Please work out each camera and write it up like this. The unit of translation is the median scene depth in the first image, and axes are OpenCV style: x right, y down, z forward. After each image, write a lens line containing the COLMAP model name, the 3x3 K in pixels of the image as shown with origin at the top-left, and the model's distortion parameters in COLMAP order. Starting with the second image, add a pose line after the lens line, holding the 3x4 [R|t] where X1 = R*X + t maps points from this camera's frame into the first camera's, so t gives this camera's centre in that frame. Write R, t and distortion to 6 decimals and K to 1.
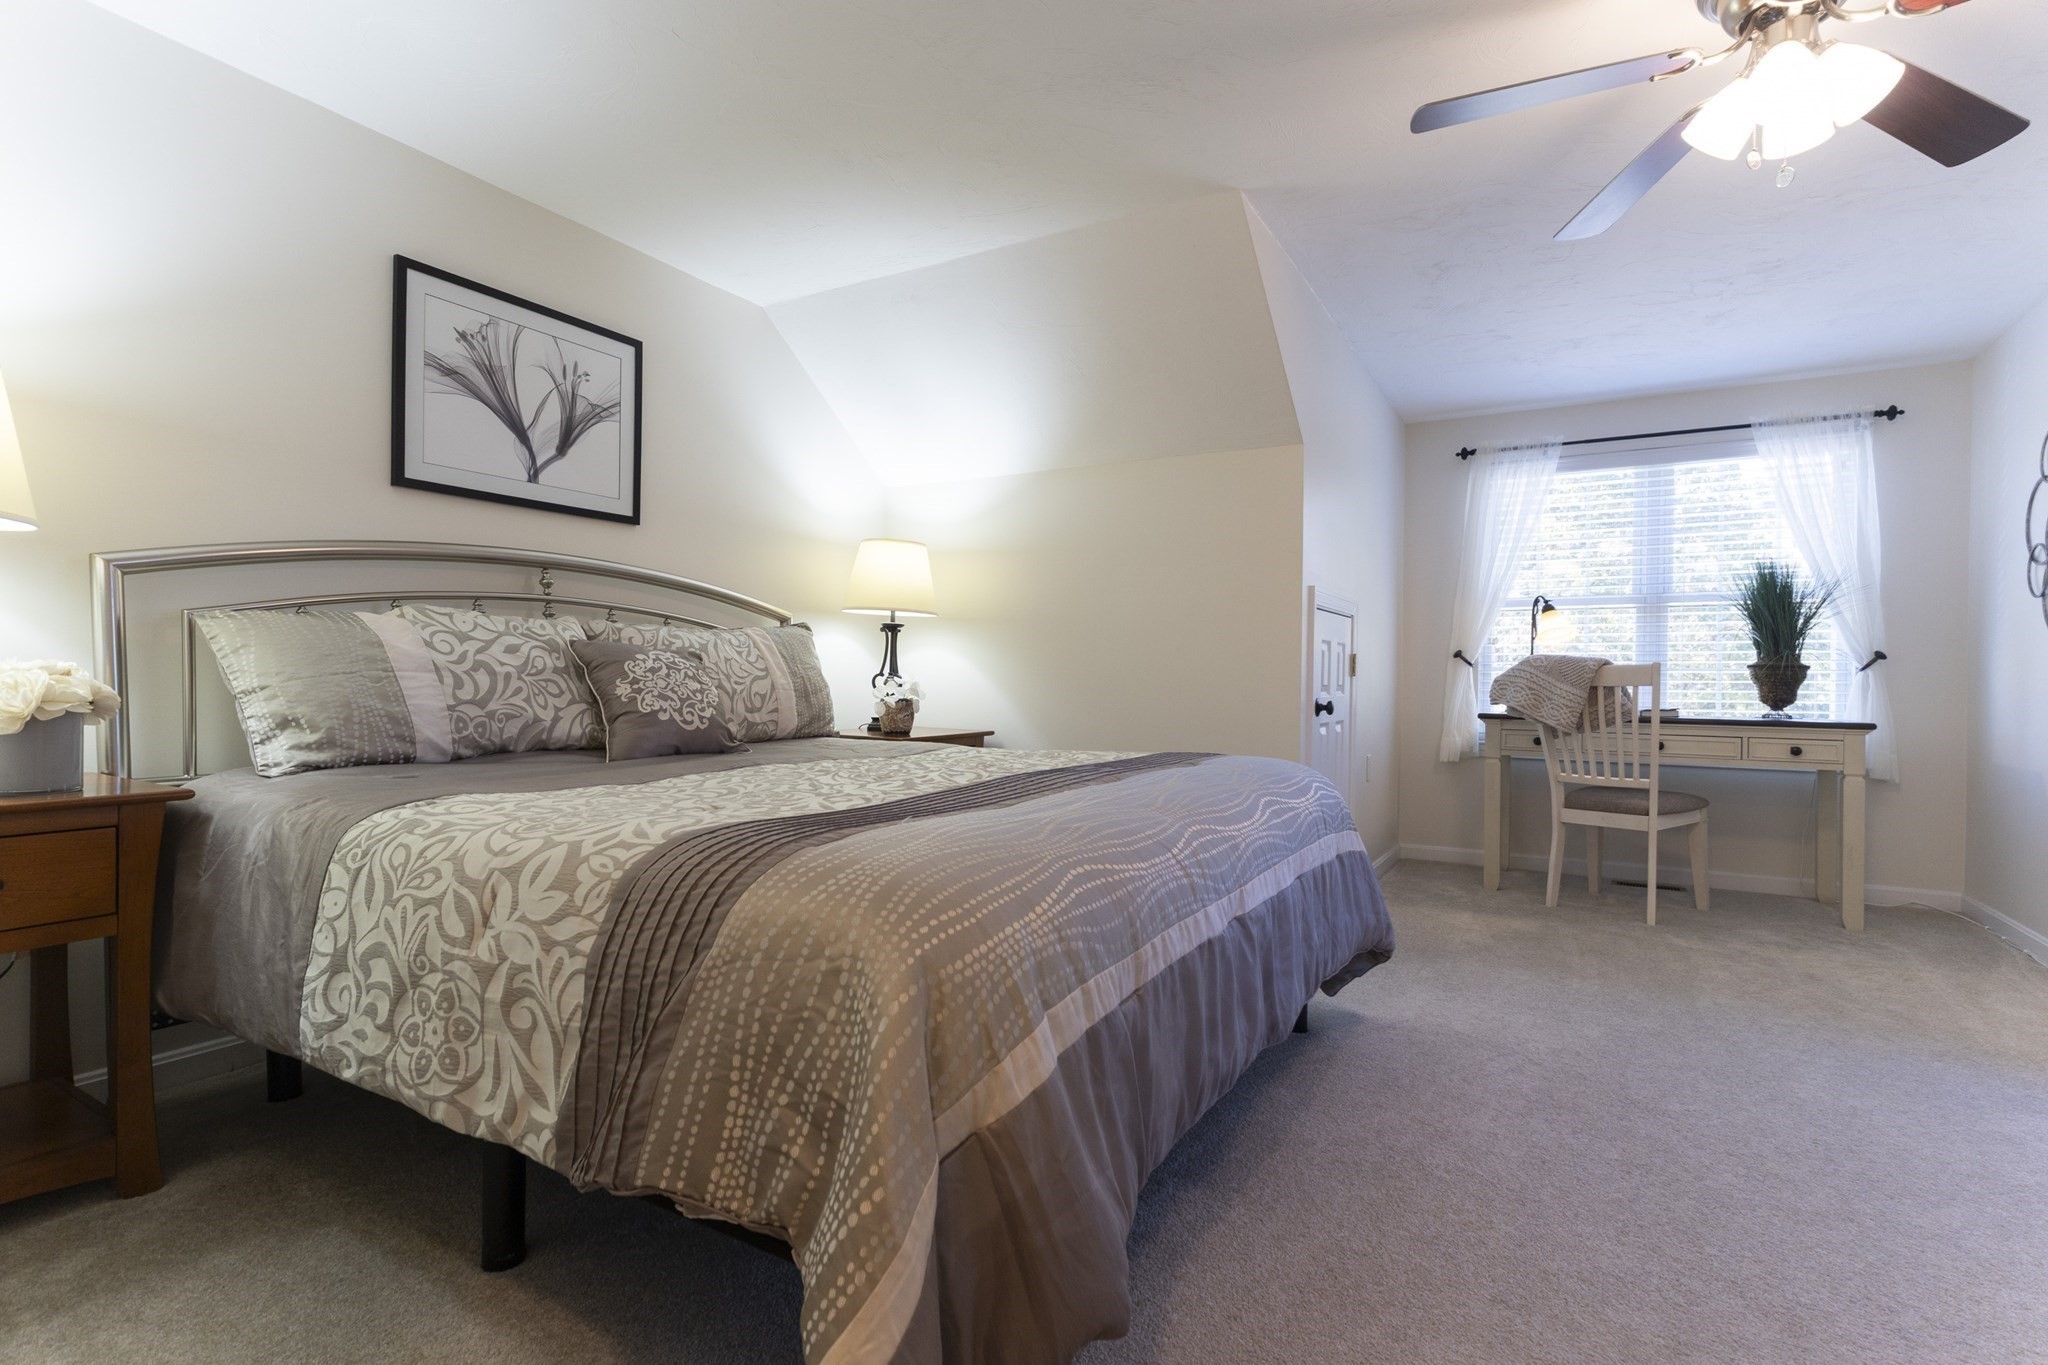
lens RADIAL K [[982.8, 0, 1027.9], [0, 982.8, 690.7], [0, 0, 1]] dist [0.003423, 0.000435]
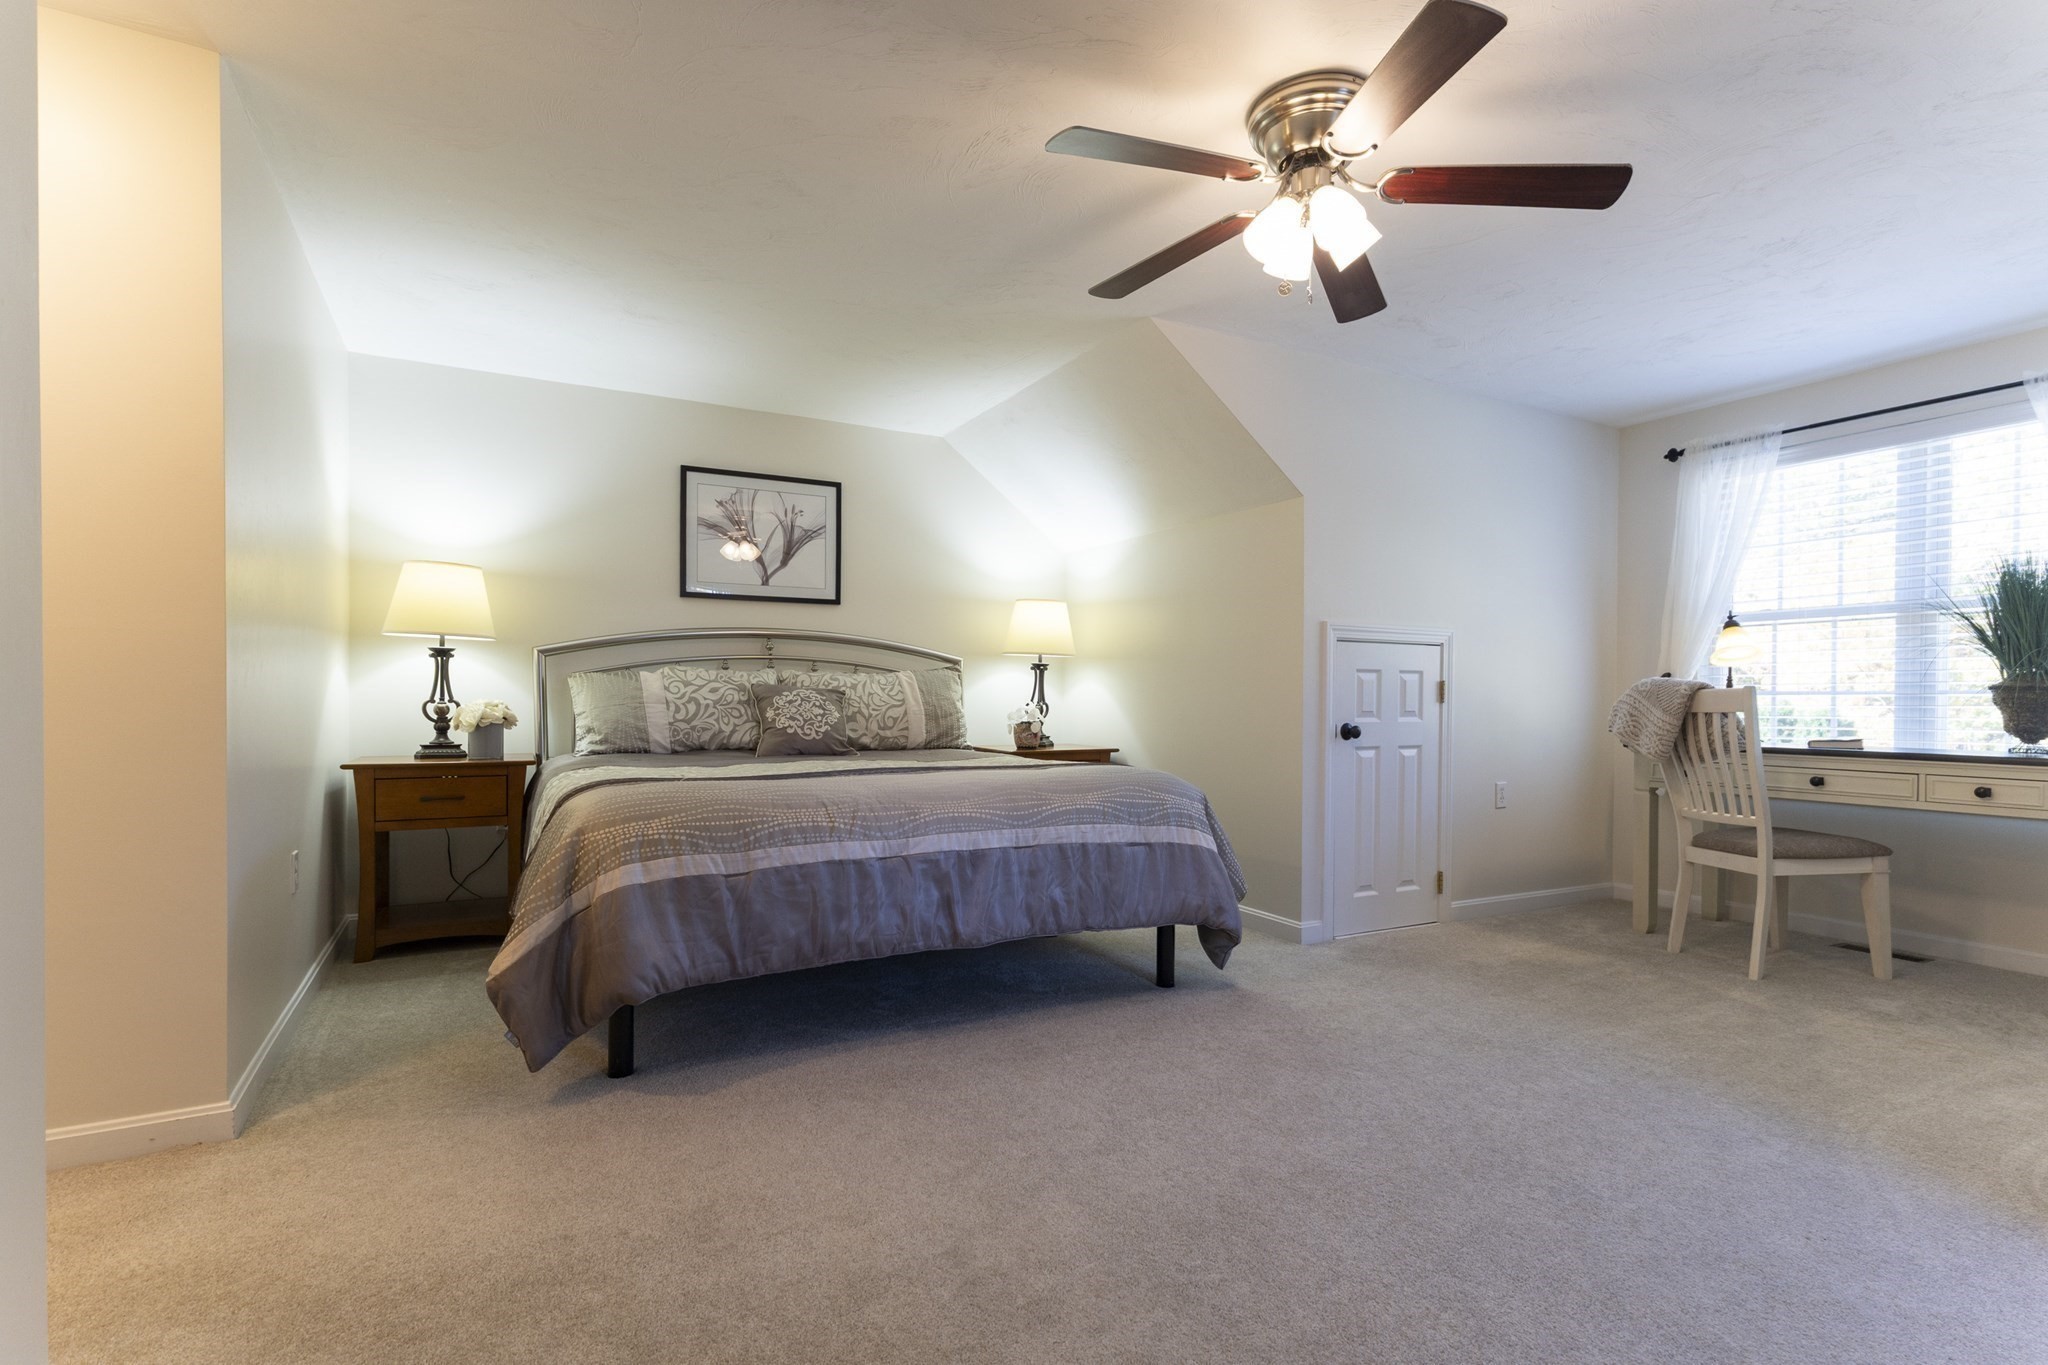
lens RADIAL K [[996.4, 0, 1035.4], [0, 996.4, 729.0], [0, 0, 1]] dist [0.000922, 0.000211]
pose [[0.848504, 0.009273, -0.529108, 0.736539], [-0.003410, 0.999922, 0.012055, 0.002254], [0.529178, -0.008425, 0.848469, -0.150936]]
